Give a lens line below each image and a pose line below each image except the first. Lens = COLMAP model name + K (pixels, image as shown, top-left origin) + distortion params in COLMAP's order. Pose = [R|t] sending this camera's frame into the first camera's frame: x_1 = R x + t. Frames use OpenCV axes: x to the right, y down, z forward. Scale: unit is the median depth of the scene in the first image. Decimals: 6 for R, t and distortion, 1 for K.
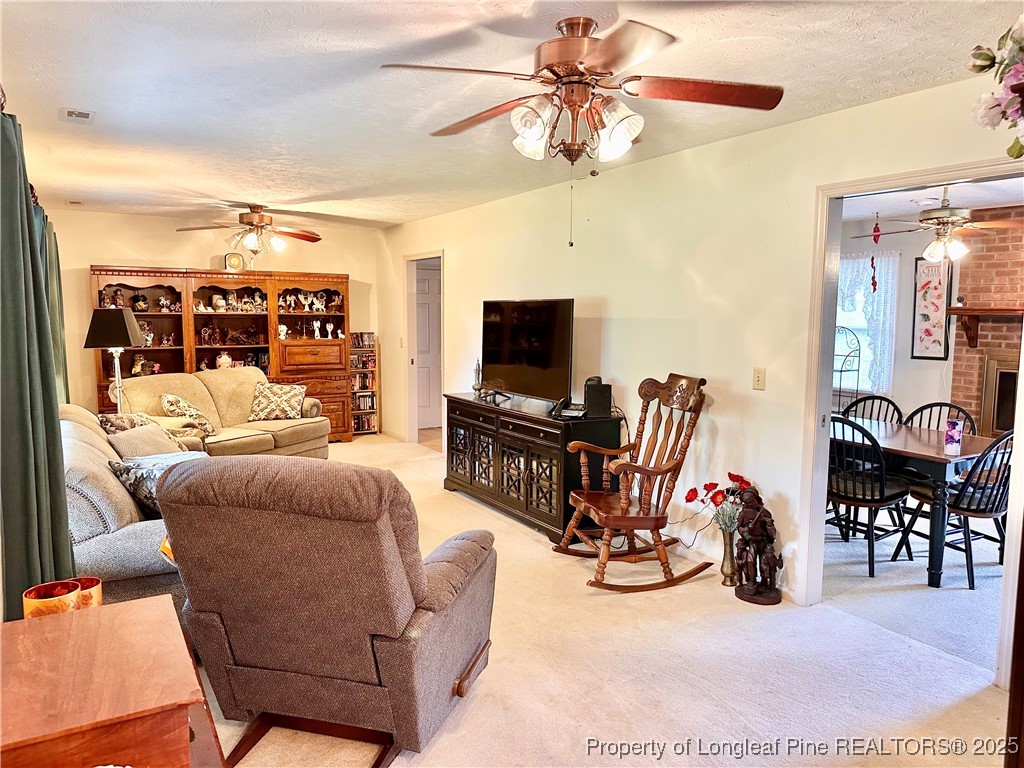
lens RADIAL K [[716.9, 0, 516.8], [0, 716.9, 381.6], [0, 0, 1]] dist [0.054672, -0.072823]
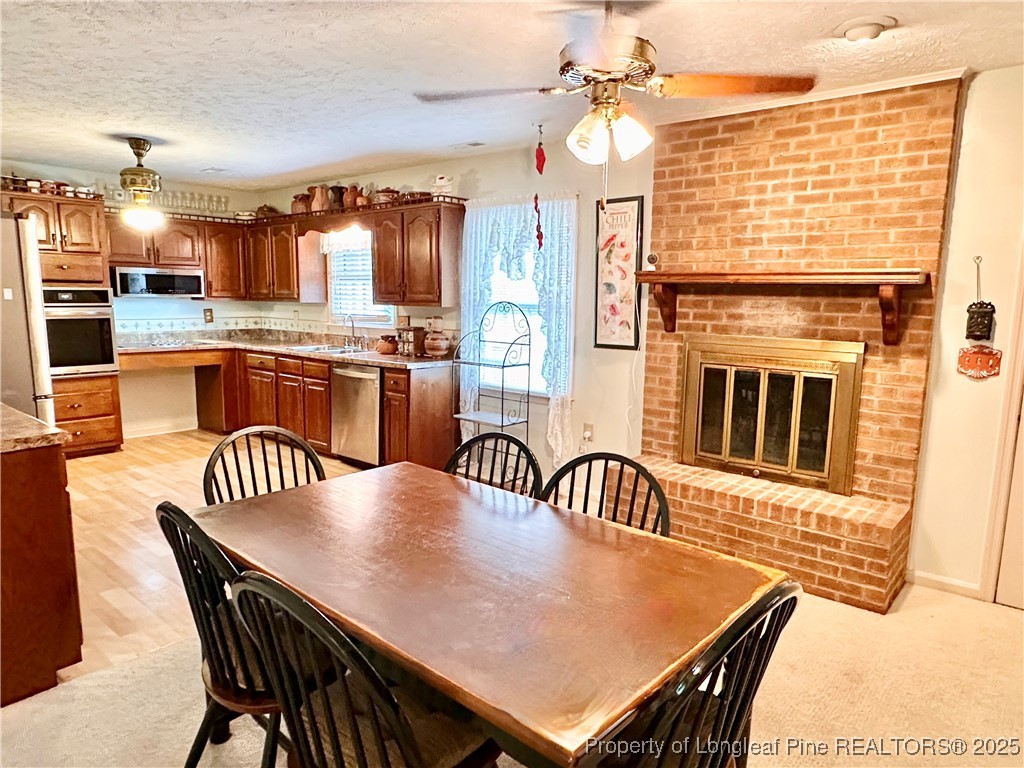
lens RADIAL K [[659.6, 0, 515.1], [0, 659.6, 390.1], [0, 0, 1]] dist [0.003581, -0.001199]
pose [[0.949791, -0.041293, 0.310149, 0.295790], [0.025498, 0.998171, 0.054812, -0.029754], [-0.311845, -0.044152, 0.949107, 0.452475]]
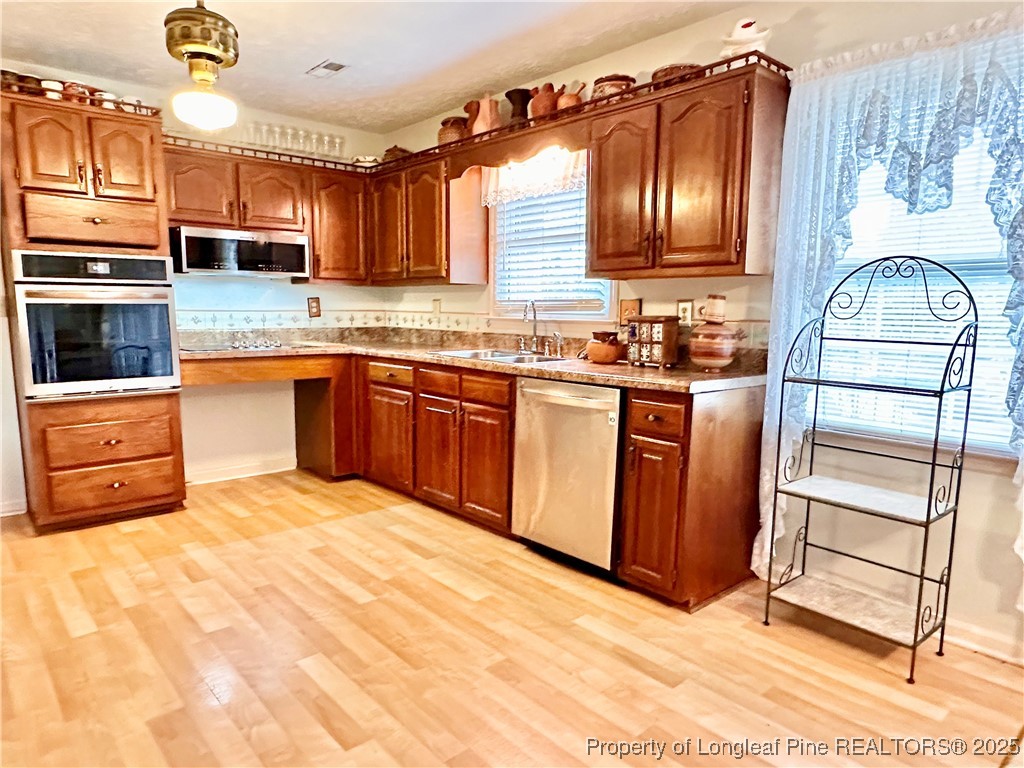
lens RADIAL K [[659.6, 0, 513.6], [0, 659.6, 392.5], [0, 0, 1]] dist [0.003581, -0.001199]
pose [[0.983741, -0.024067, 0.177973, 0.248069], [0.017535, 0.999117, 0.038190, -0.032371], [-0.178735, -0.034448, 0.983294, 0.843726]]
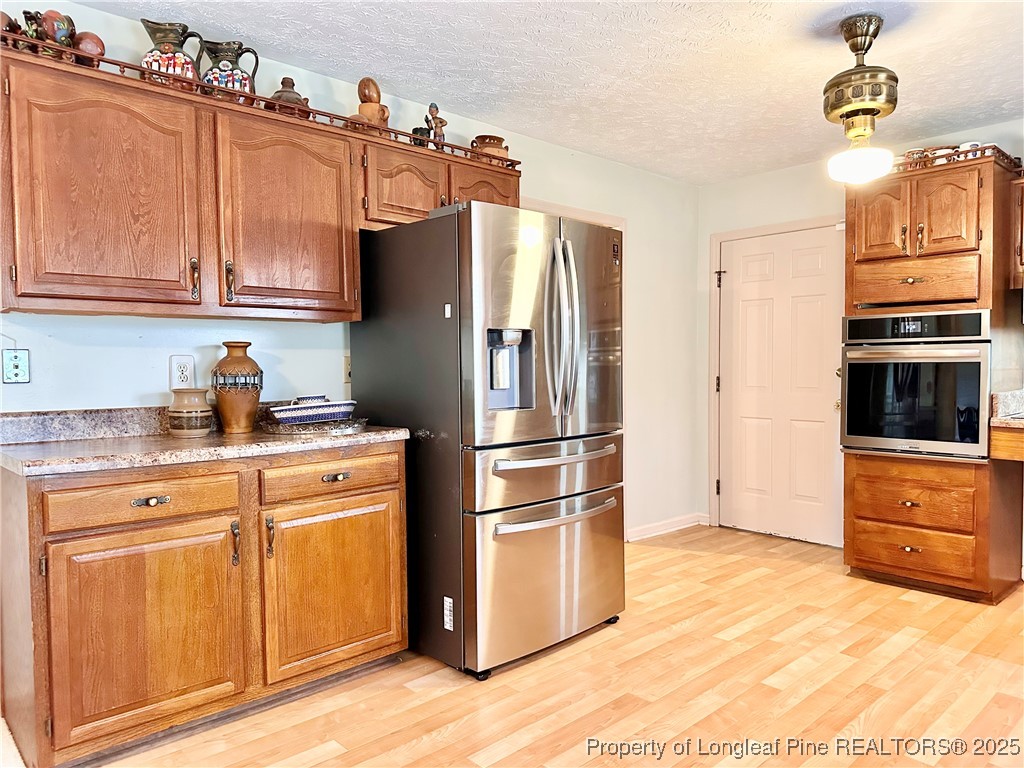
lens RADIAL K [[716.9, 0, 506.7], [0, 716.9, 386.1], [0, 0, 1]] dist [0.054672, -0.072823]
pose [[0.199754, 0.021815, -0.979603, 0.511969], [-0.087964, 0.996115, 0.004246, -0.044253], [0.975890, 0.085322, 0.200897, 0.993428]]
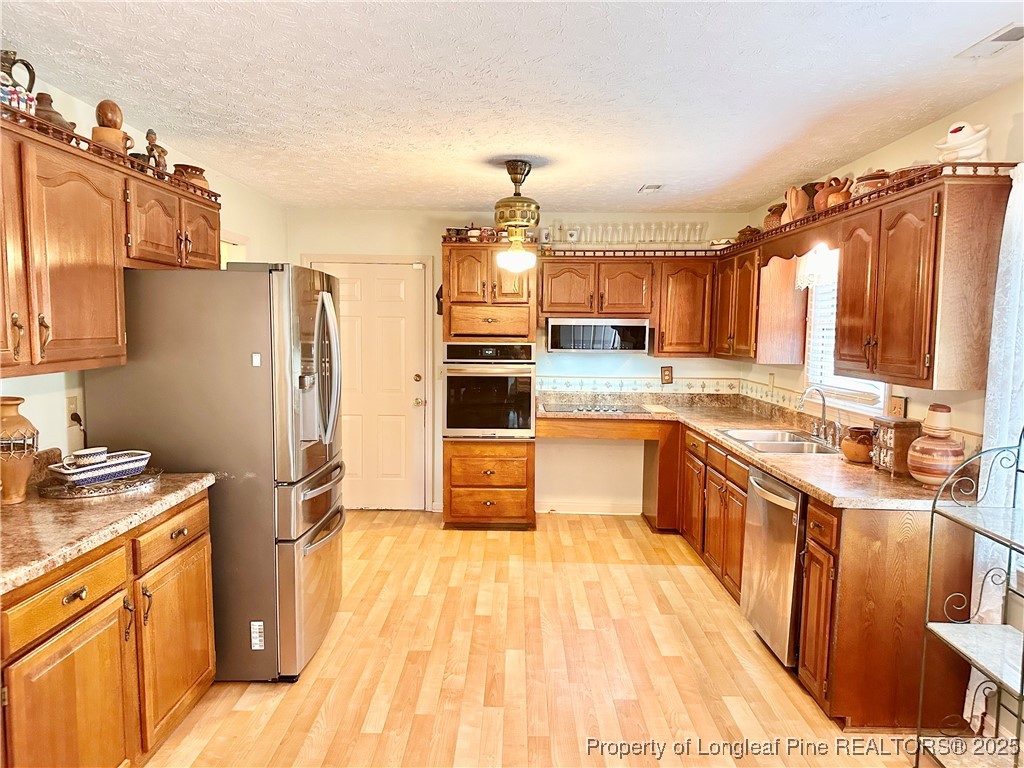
lens RADIAL K [[716.9, 0, 506.2], [0, 716.9, 385.2], [0, 0, 1]] dist [0.054672, -0.072823]
pose [[0.848113, 0.042845, -0.528080, 0.467823], [-0.054243, 0.998509, -0.006105, -0.073725], [0.527031, 0.033823, 0.849173, 0.735678]]
